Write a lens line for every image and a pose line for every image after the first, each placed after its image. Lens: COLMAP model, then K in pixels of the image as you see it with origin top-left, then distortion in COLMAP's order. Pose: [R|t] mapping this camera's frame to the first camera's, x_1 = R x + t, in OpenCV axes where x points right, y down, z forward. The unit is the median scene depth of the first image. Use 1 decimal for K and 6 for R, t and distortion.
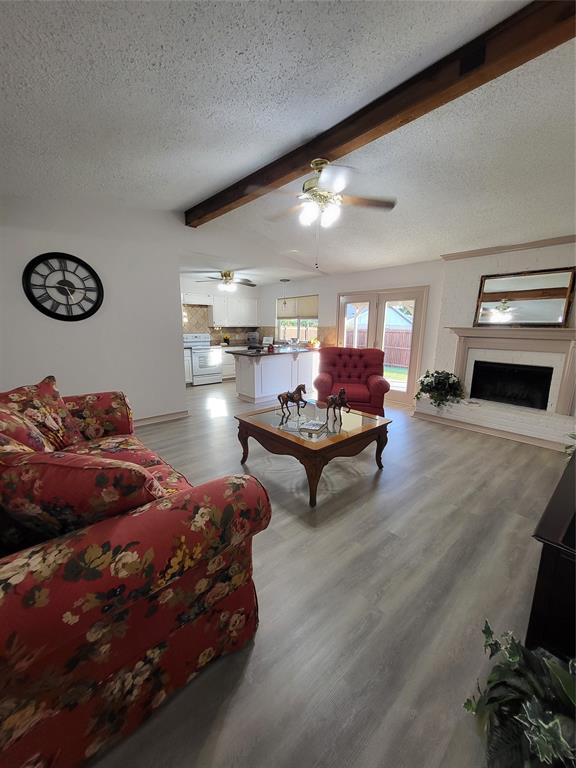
lens RADIAL K [[303.2, 0, 289.9], [0, 303.2, 385.1], [0, 0, 1]] dist [0.004927, -0.001118]
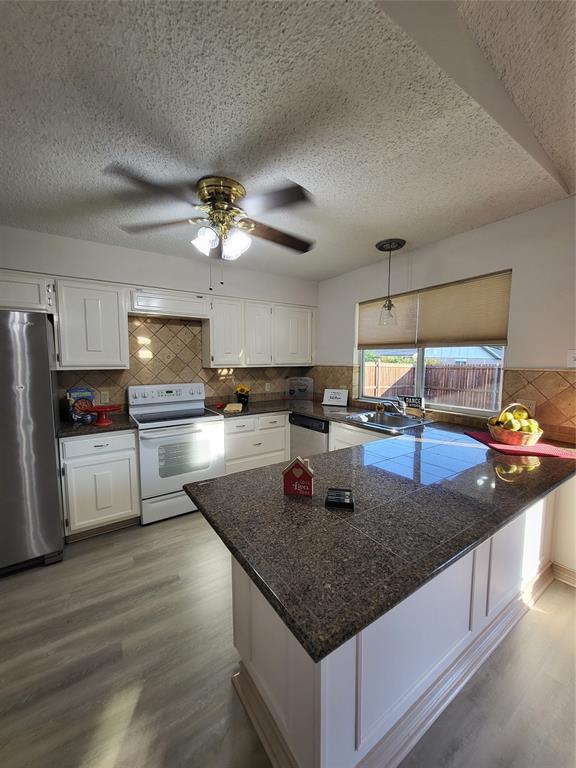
lens RADIAL K [[303.2, 0, 290.2], [0, 303.2, 386.5], [0, 0, 1]] dist [0.004927, -0.001118]
pose [[0.989821, 0.001947, -0.142305, -0.077831], [-0.016839, 0.994485, -0.103518, -0.121451], [0.141318, 0.104861, 0.984395, 0.582976]]
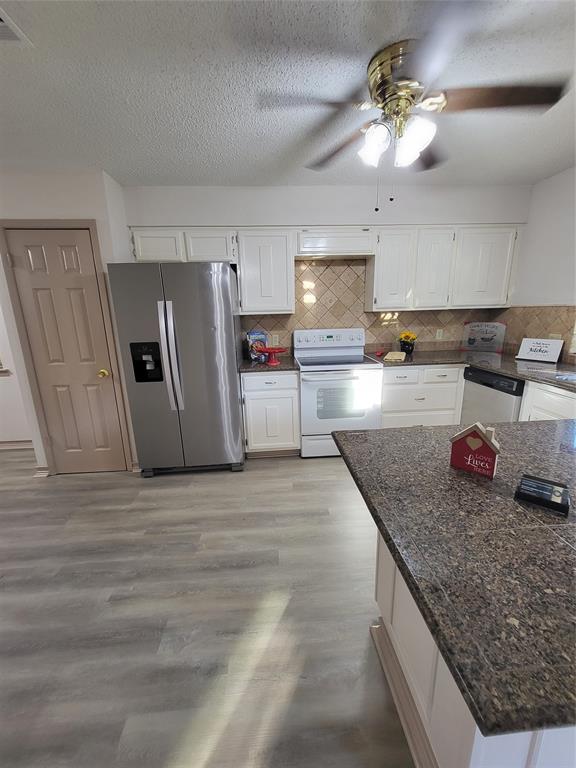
lens RADIAL K [[303.2, 0, 290.0], [0, 303.2, 384.2], [0, 0, 1]] dist [0.004927, -0.001118]
pose [[0.785078, 0.119641, -0.607733, -0.083209], [-0.086650, 0.992733, 0.083498, -0.119812], [0.613306, -0.012892, 0.789740, 0.605748]]
